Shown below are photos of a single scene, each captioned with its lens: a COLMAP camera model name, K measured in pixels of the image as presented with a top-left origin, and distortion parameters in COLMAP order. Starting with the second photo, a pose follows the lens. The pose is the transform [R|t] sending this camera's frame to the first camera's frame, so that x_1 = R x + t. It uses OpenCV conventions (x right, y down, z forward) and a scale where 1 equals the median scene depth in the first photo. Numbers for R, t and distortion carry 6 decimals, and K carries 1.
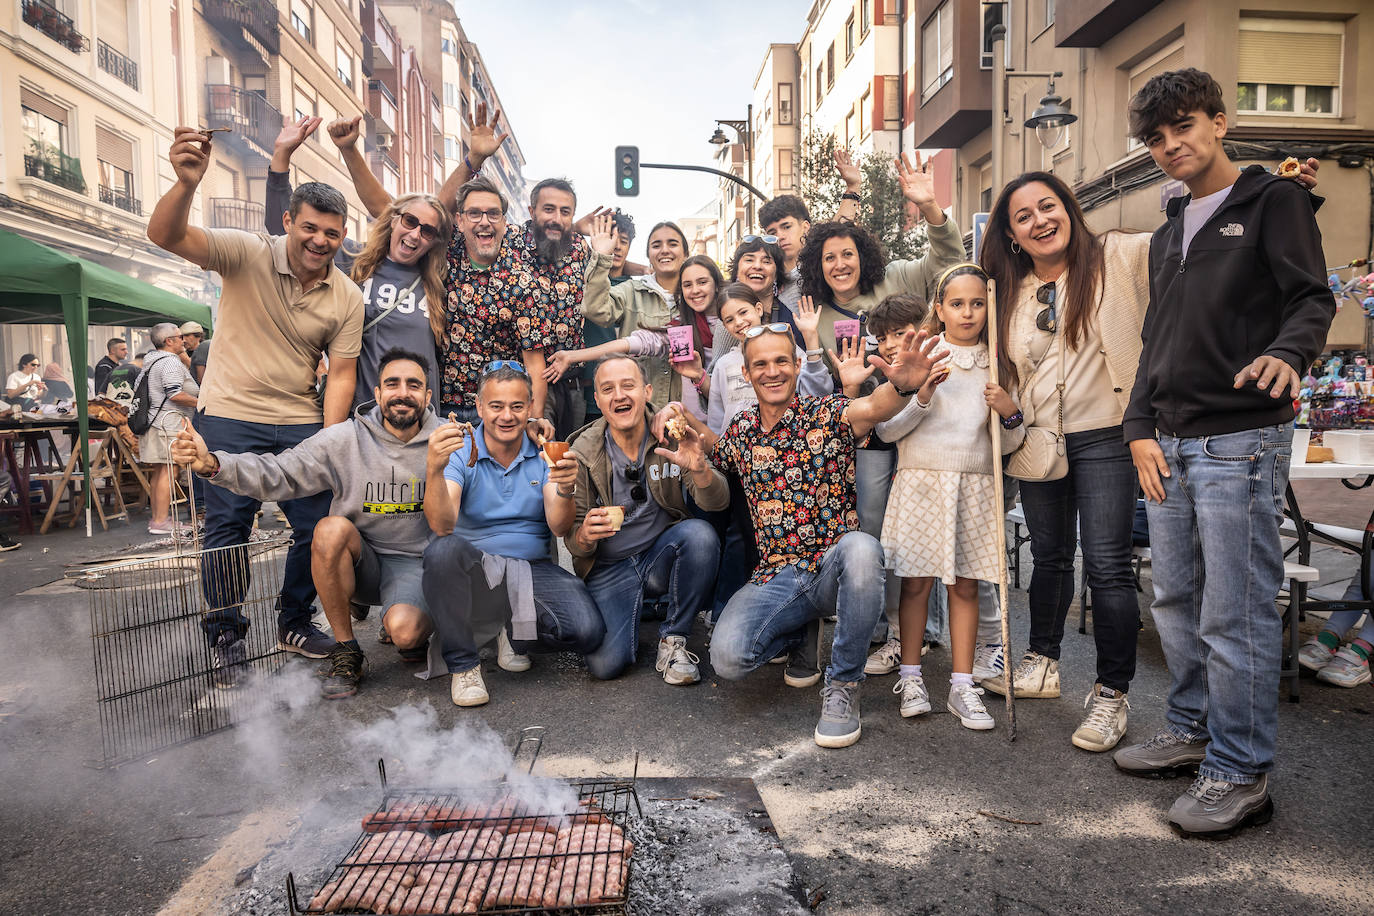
lens RADIAL K [[892.0, 0, 680.9], [0, 892.0, 458.0], [0, 0, 1]] dist [-0.014618, 0.003684]
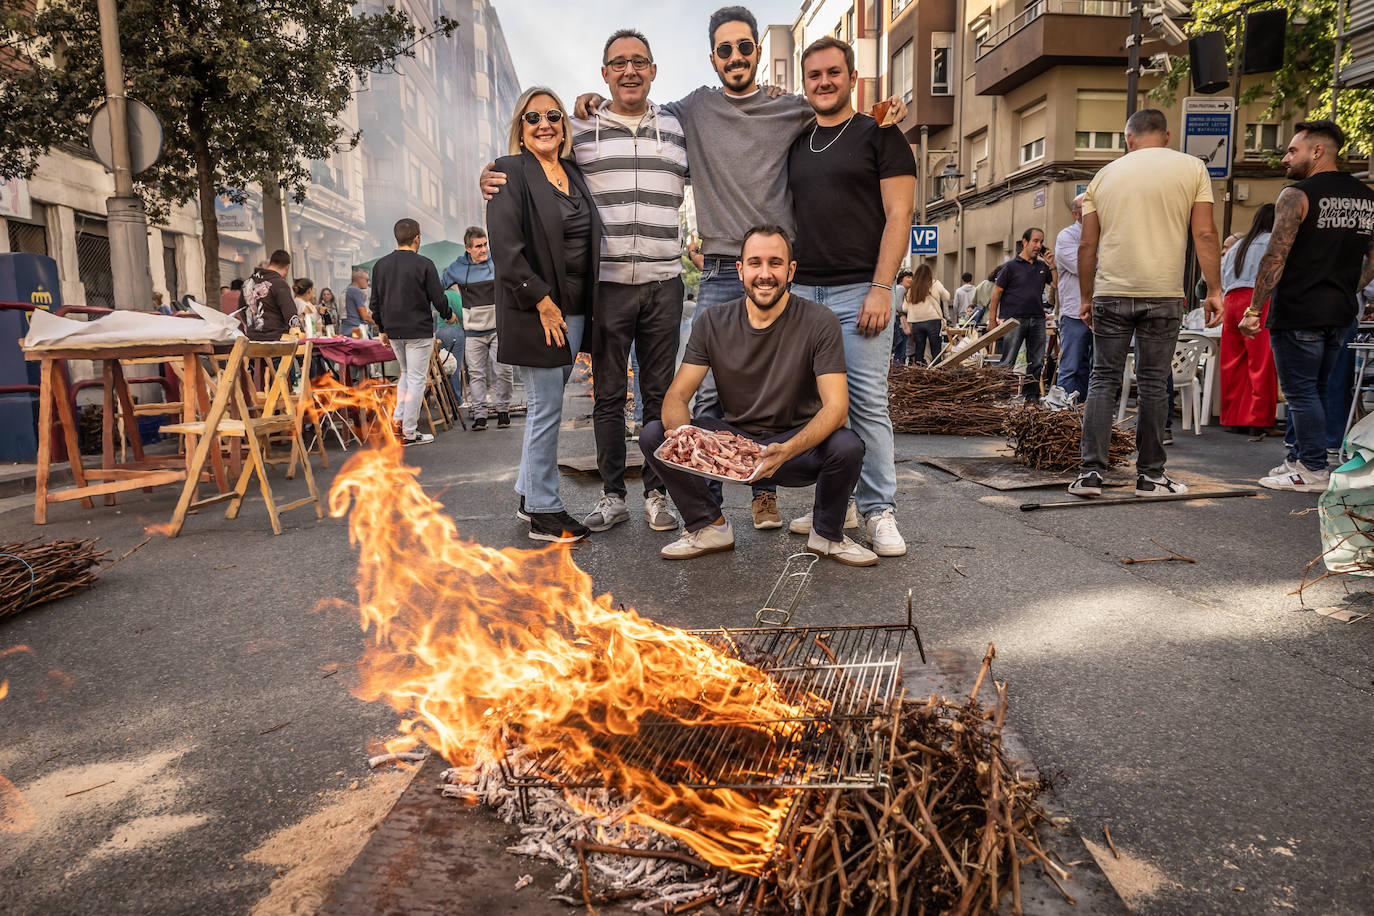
lens RADIAL K [[892.0, 0, 680.9], [0, 892.0, 458.0], [0, 0, 1]] dist [-0.014618, 0.003684]
pose [[0.999691, -0.008361, 0.023415, -0.074820], [0.006683, 0.997463, 0.070867, 0.029407], [-0.023948, -0.070689, 0.997211, -0.327697]]
